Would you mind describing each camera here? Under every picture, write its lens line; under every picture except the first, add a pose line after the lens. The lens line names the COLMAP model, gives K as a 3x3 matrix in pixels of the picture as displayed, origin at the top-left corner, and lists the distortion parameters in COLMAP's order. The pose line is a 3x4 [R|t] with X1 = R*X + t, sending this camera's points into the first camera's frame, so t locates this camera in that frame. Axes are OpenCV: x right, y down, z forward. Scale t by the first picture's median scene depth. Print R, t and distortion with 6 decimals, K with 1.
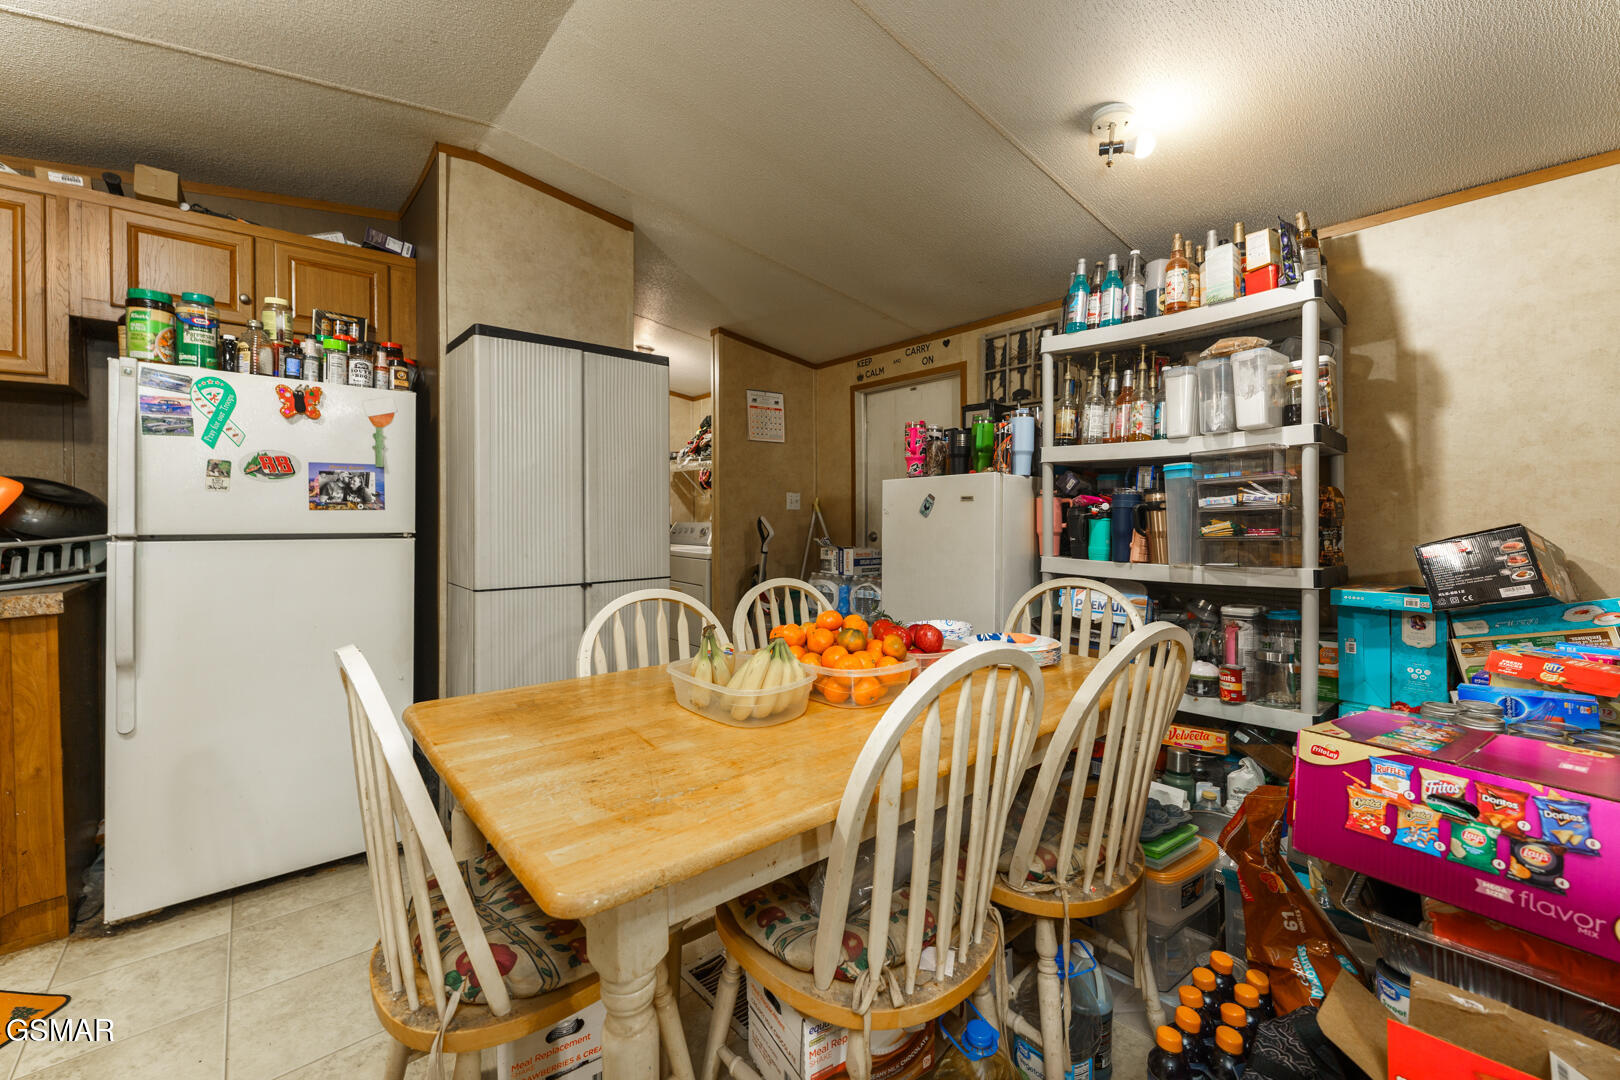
lens RADIAL K [[667.4, 0, 809.6], [0, 667.4, 522.5], [0, 0, 1]] dist [-0.000808, -0.000028]
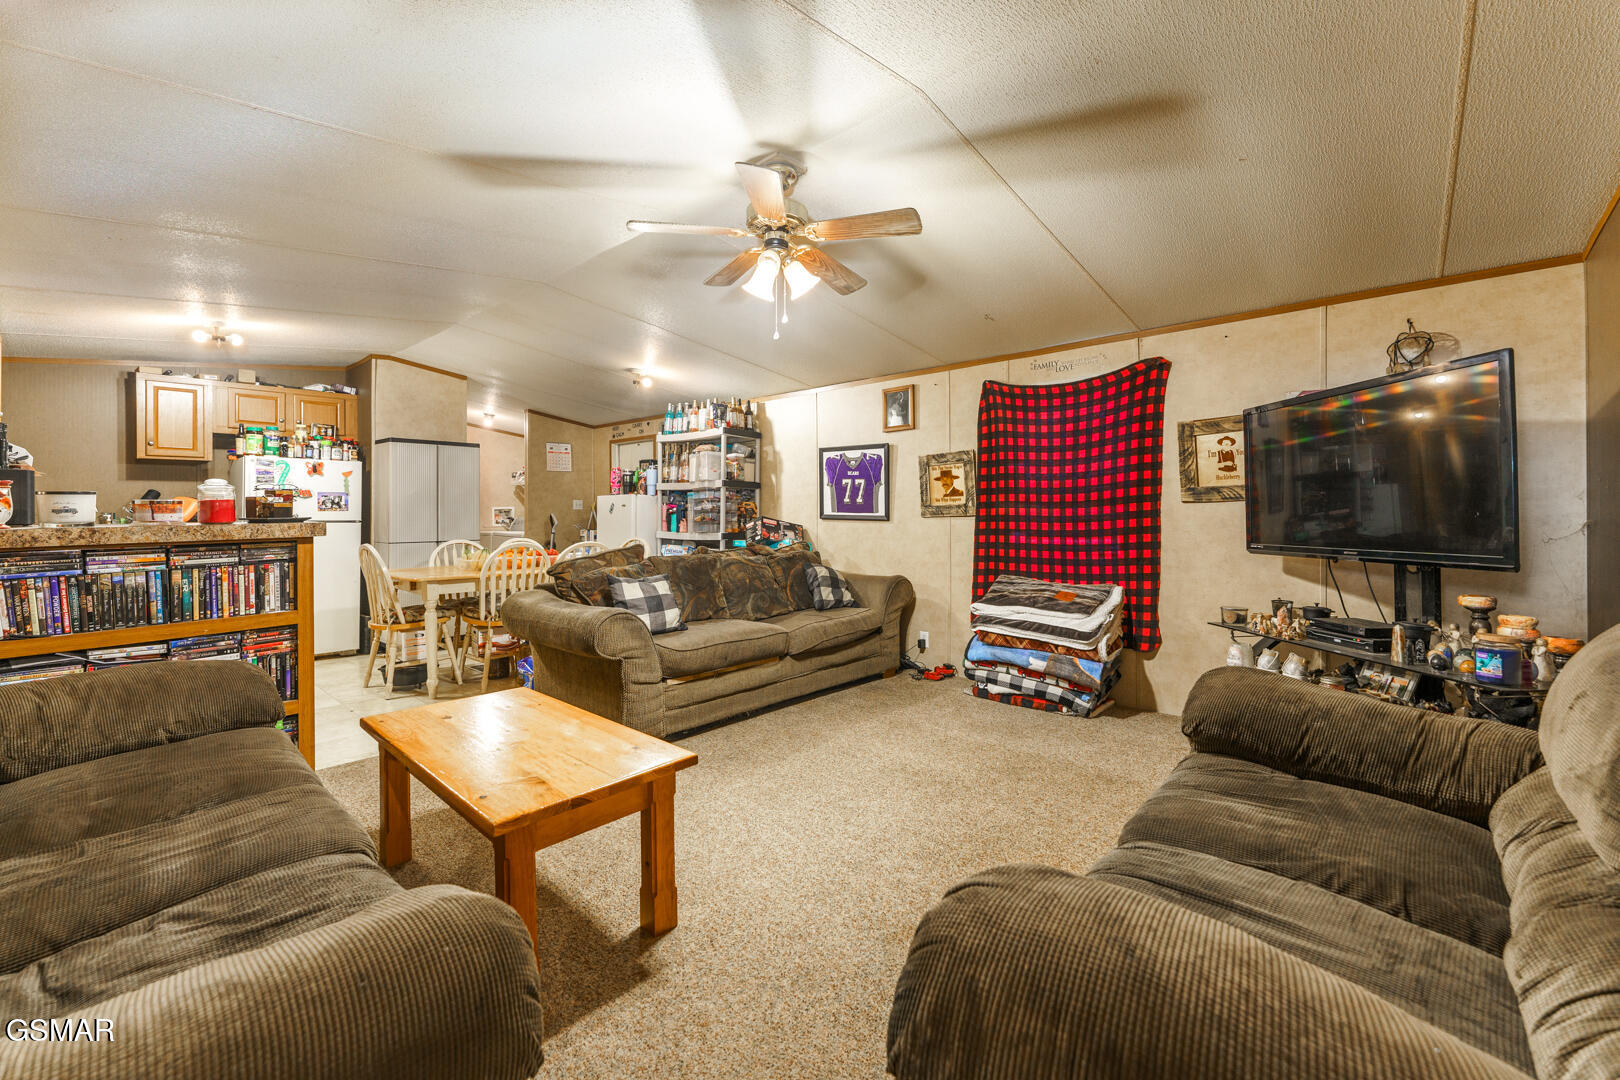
lens RADIAL K [[714.2, 0, 856.0], [0, 714.2, 513.7], [0, 0, 1]] dist [0.001403, 0.000056]
pose [[0.989390, -0.000525, 0.145280, 0.764854], [0.001505, 0.999977, -0.006634, 0.010163], [-0.145274, 0.006783, 0.989368, -1.734348]]
